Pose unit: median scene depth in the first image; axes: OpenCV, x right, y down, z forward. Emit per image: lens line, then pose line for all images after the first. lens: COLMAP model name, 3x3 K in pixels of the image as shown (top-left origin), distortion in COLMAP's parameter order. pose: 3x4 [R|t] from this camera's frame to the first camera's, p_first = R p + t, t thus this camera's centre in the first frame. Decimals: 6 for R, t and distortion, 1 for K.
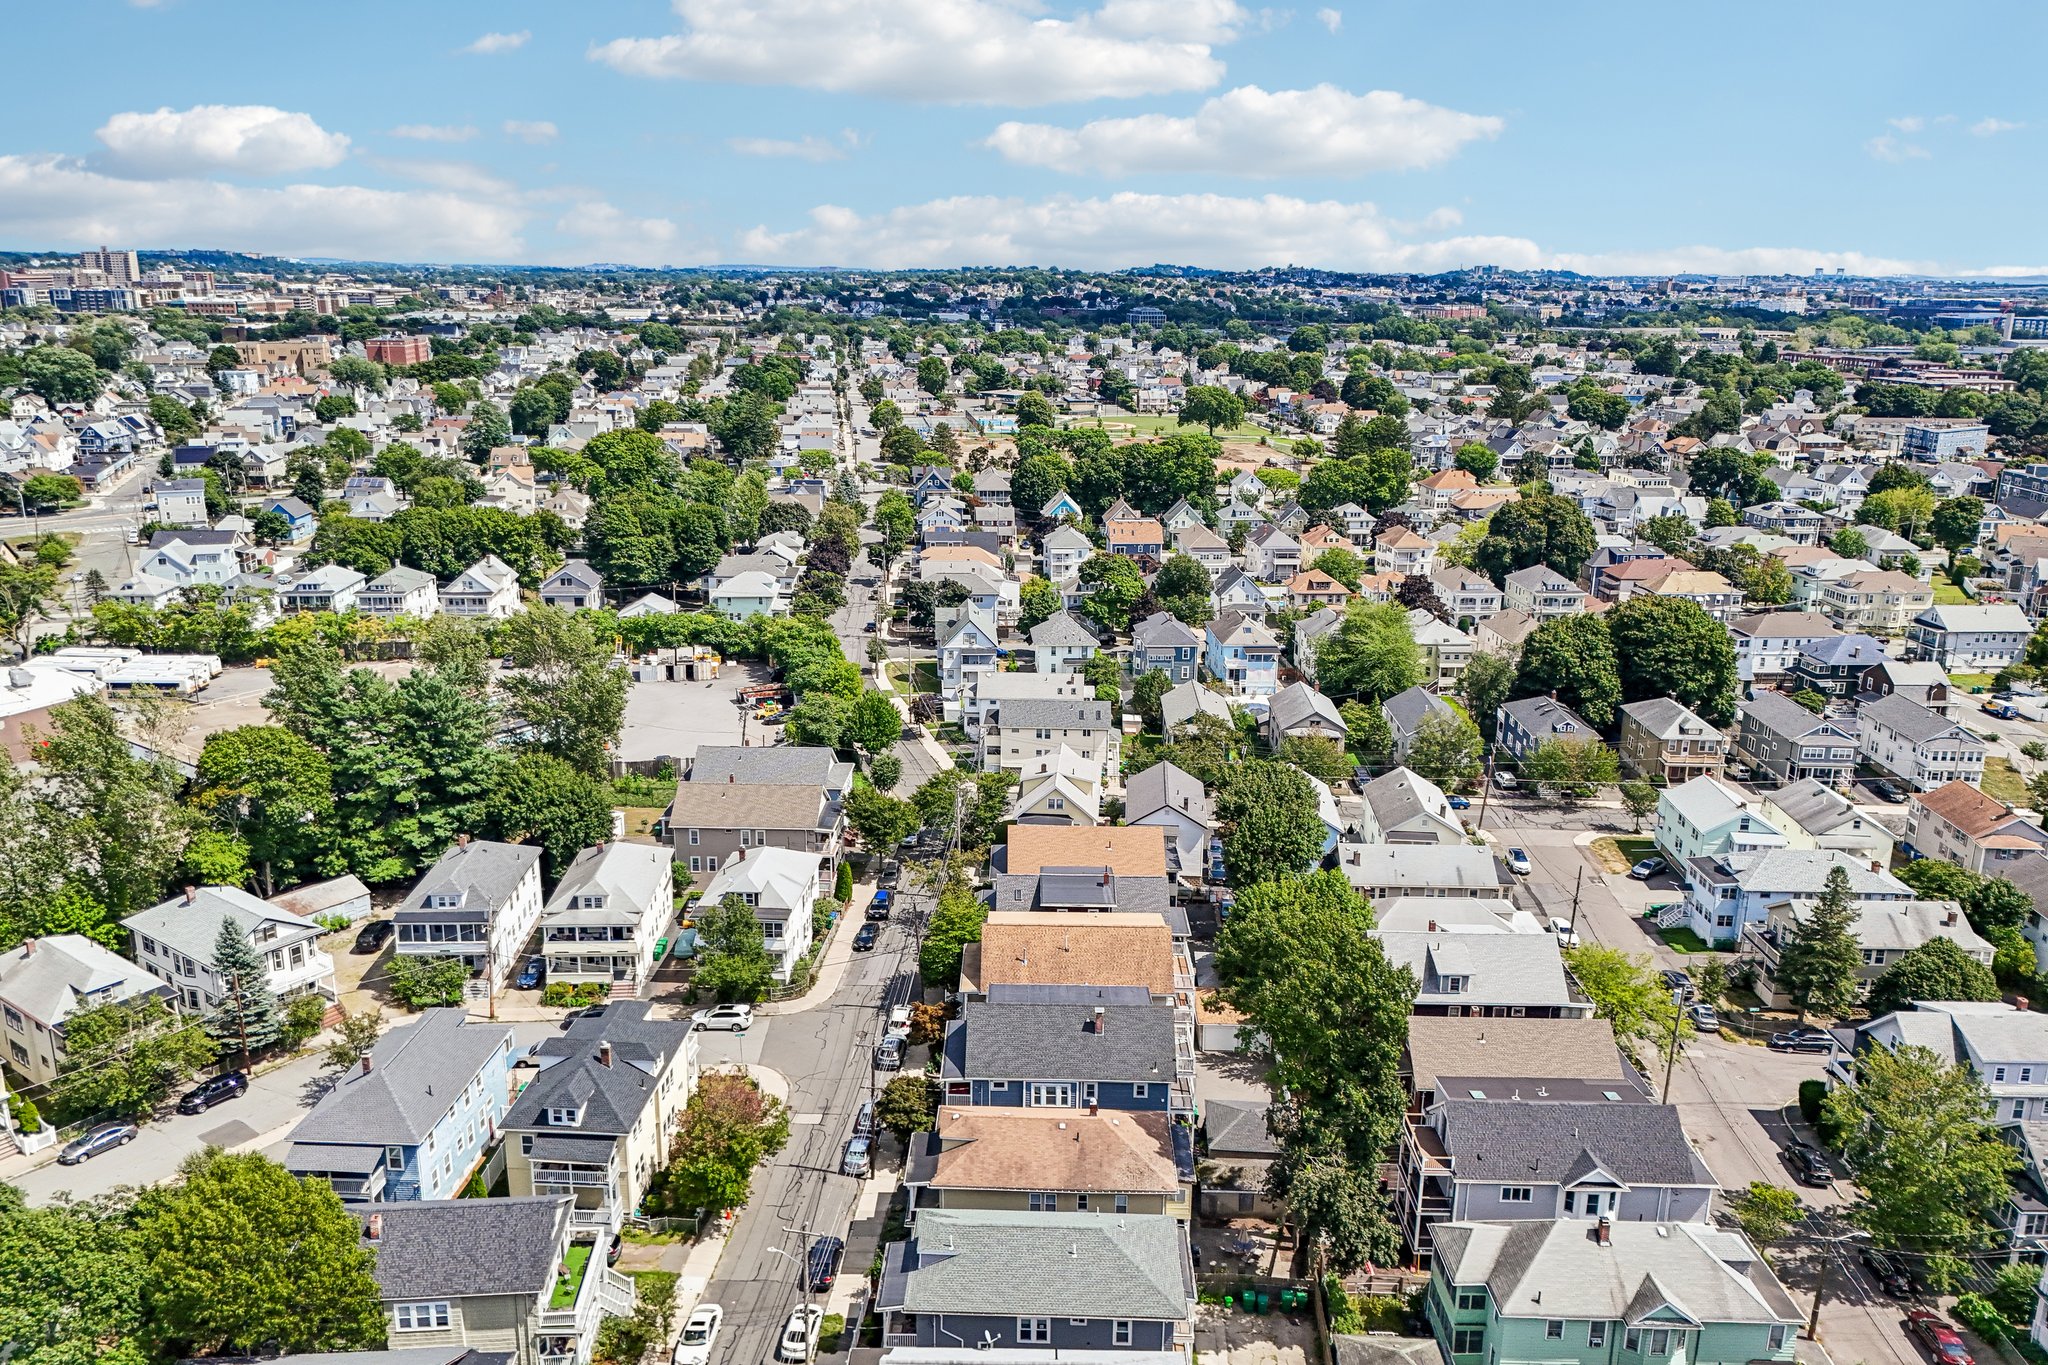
lens RADIAL K [[1413.4, 0, 1024.0], [0, 1413.4, 682.5], [0, 0, 1]] dist [0.129257, -0.188410]
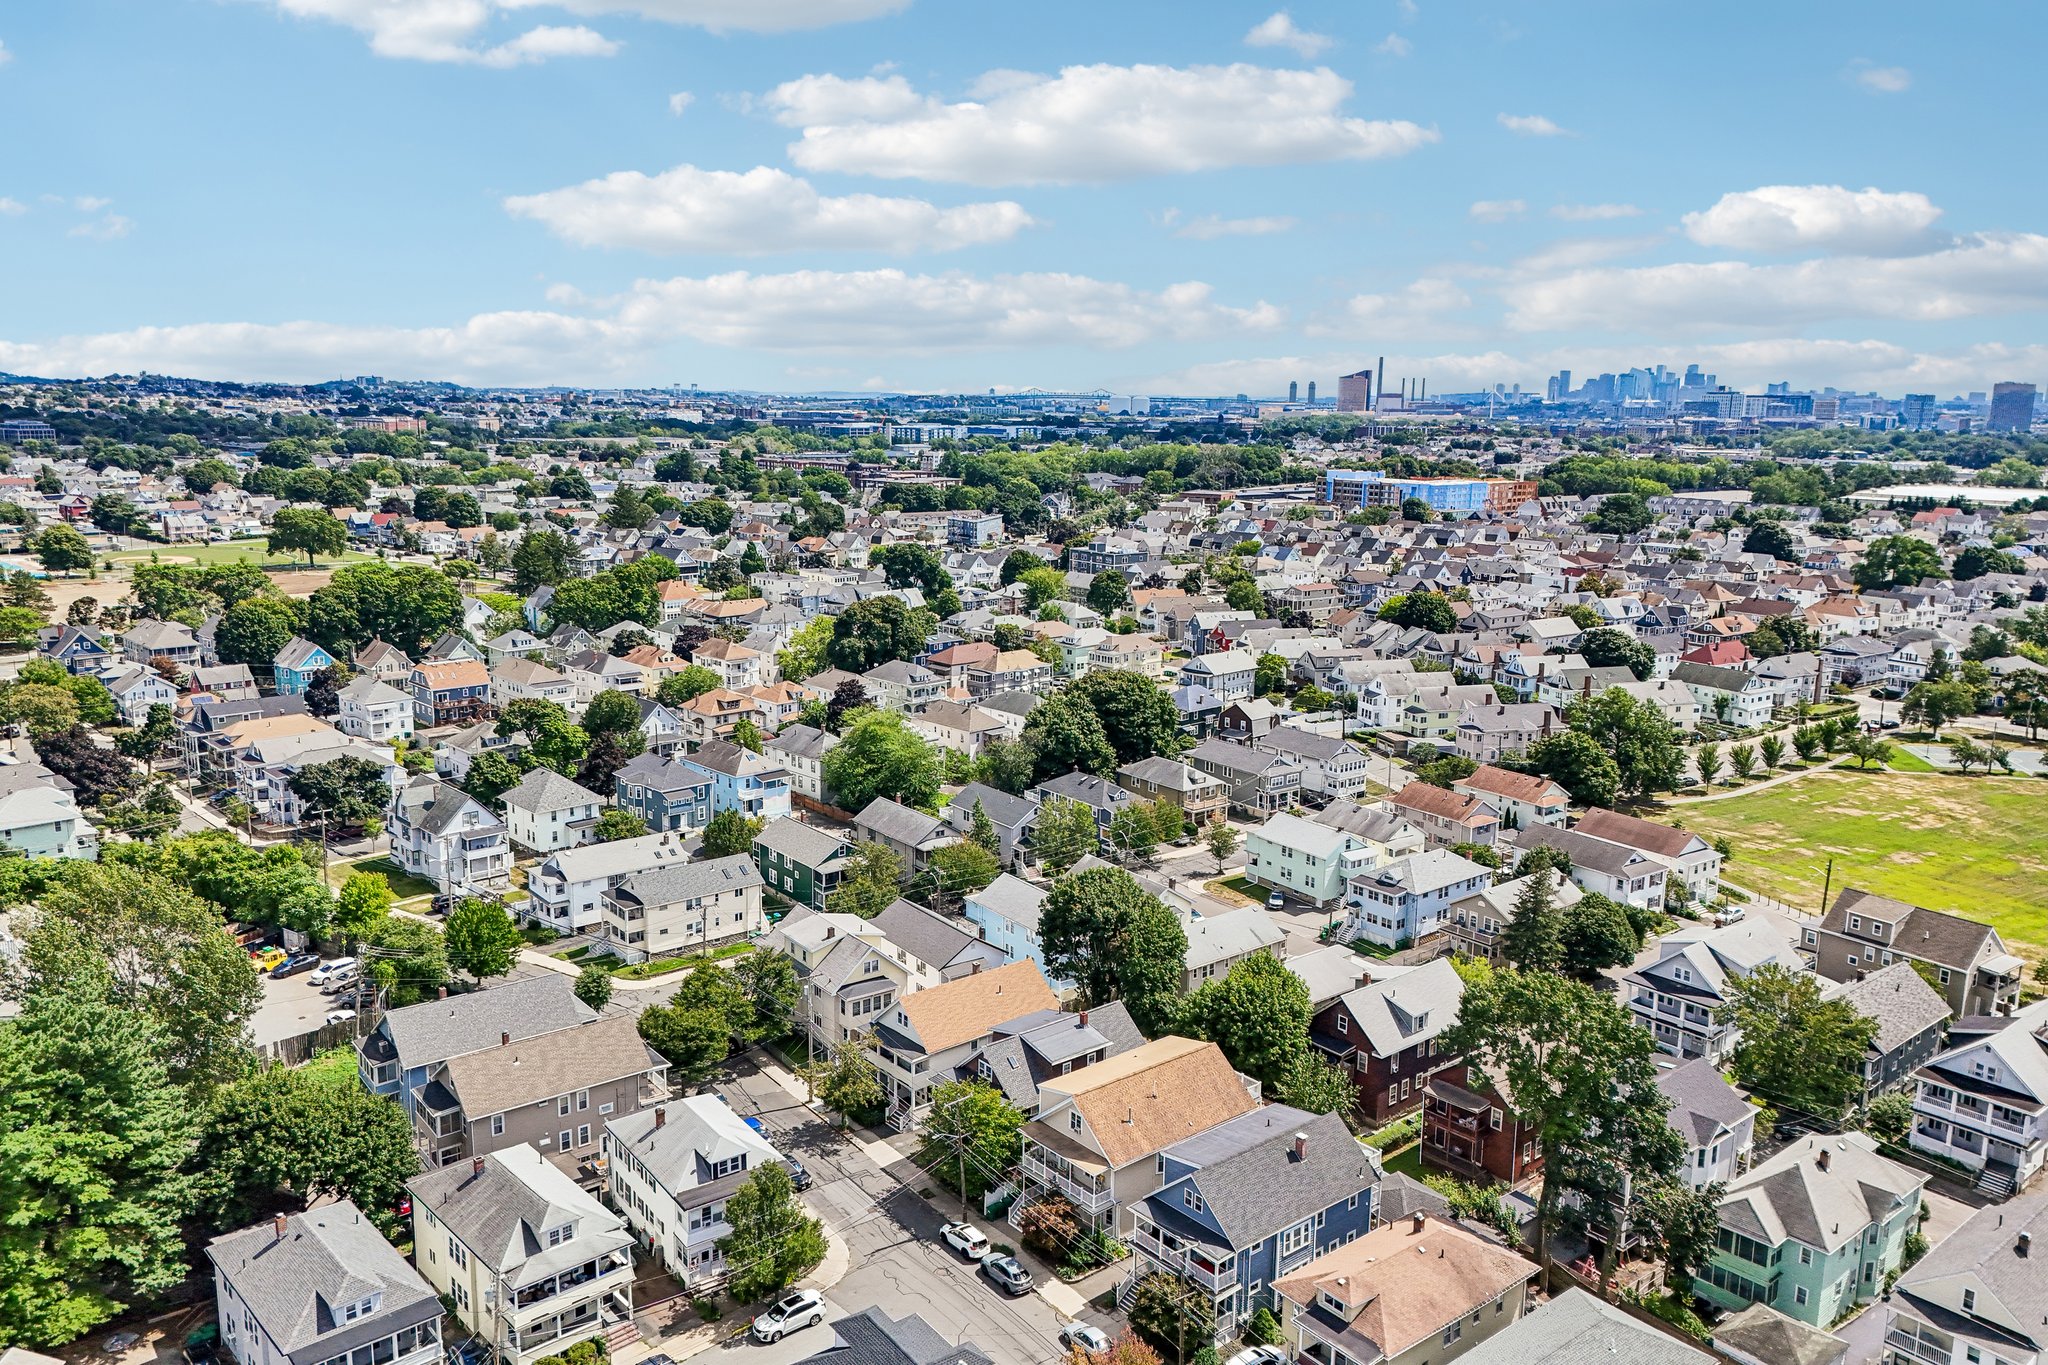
lens RADIAL K [[1442.8, 0, 1024.0], [0, 1442.8, 682.5], [0, 0, 1]] dist [-0.001990, -0.003675]
pose [[0.765482, -0.121568, 0.631869, -0.307744], [0.168933, 0.985513, -0.015048, -0.041510], [-0.620885, 0.118262, 0.774929, 0.137865]]
